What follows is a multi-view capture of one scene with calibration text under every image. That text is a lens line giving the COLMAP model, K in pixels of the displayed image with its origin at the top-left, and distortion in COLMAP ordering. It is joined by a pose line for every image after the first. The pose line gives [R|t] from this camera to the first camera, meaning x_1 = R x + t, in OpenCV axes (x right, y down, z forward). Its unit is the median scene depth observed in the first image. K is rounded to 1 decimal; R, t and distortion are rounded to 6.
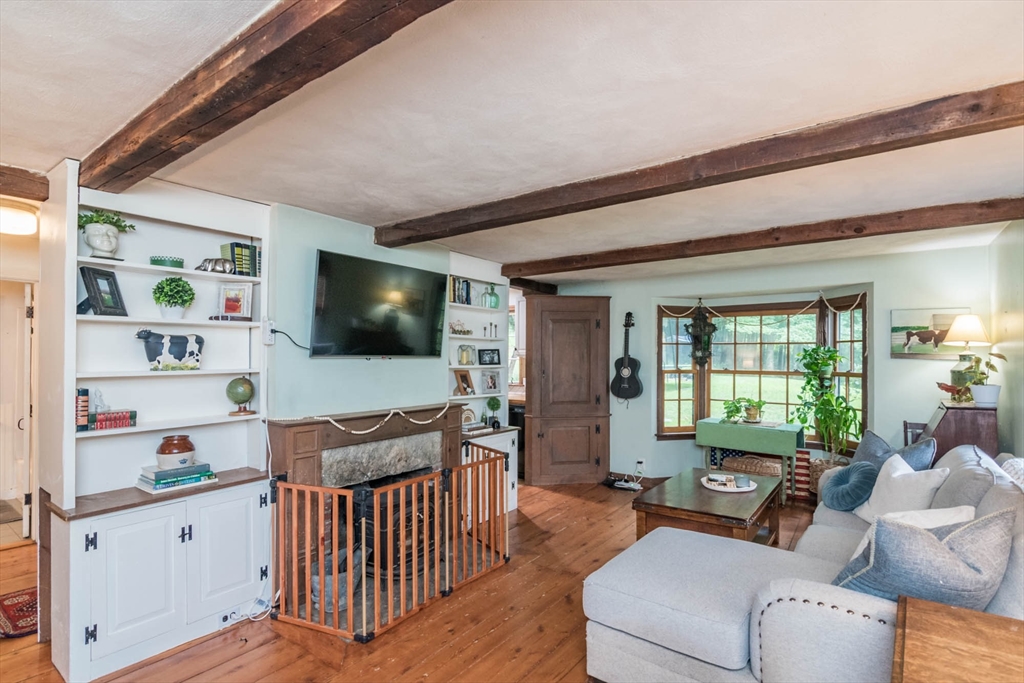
lens RADIAL K [[507.5, 0, 511.8], [0, 507.5, 346.1], [0, 0, 1]] dist [-0.006710, -0.004089]
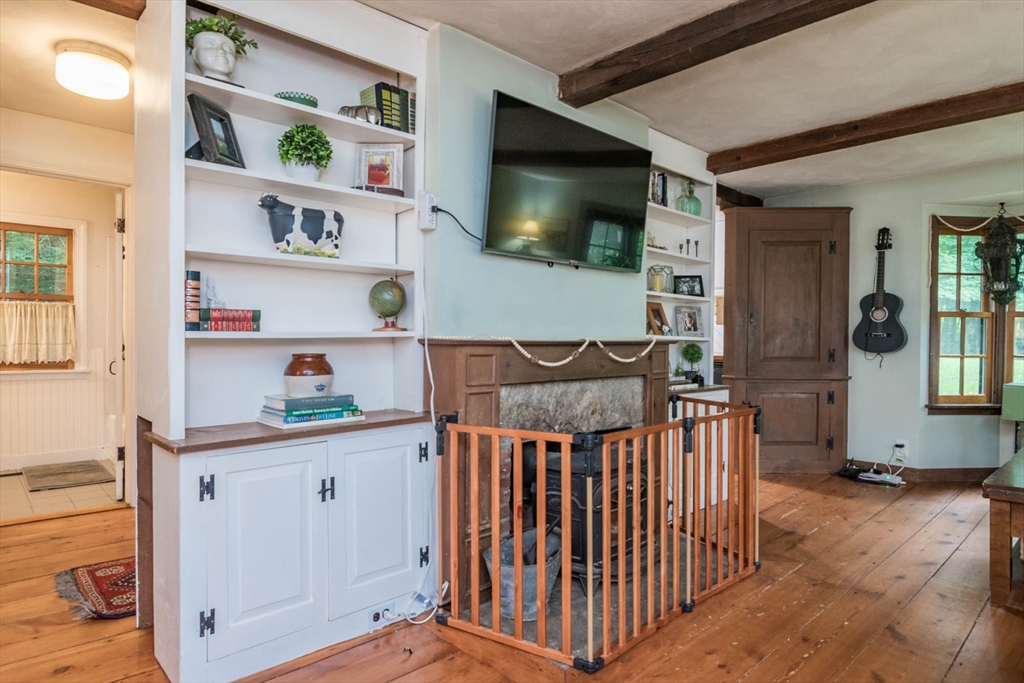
lens RADIAL K [[593.5, 0, 513.4], [0, 593.5, 343.5], [0, 0, 1]] dist [-0.009093, -0.004943]
pose [[0.984858, 0.008356, -0.173164, -0.219948], [-0.004361, 0.999716, 0.023438, 0.130655], [0.173310, -0.022328, 0.984614, 0.217993]]
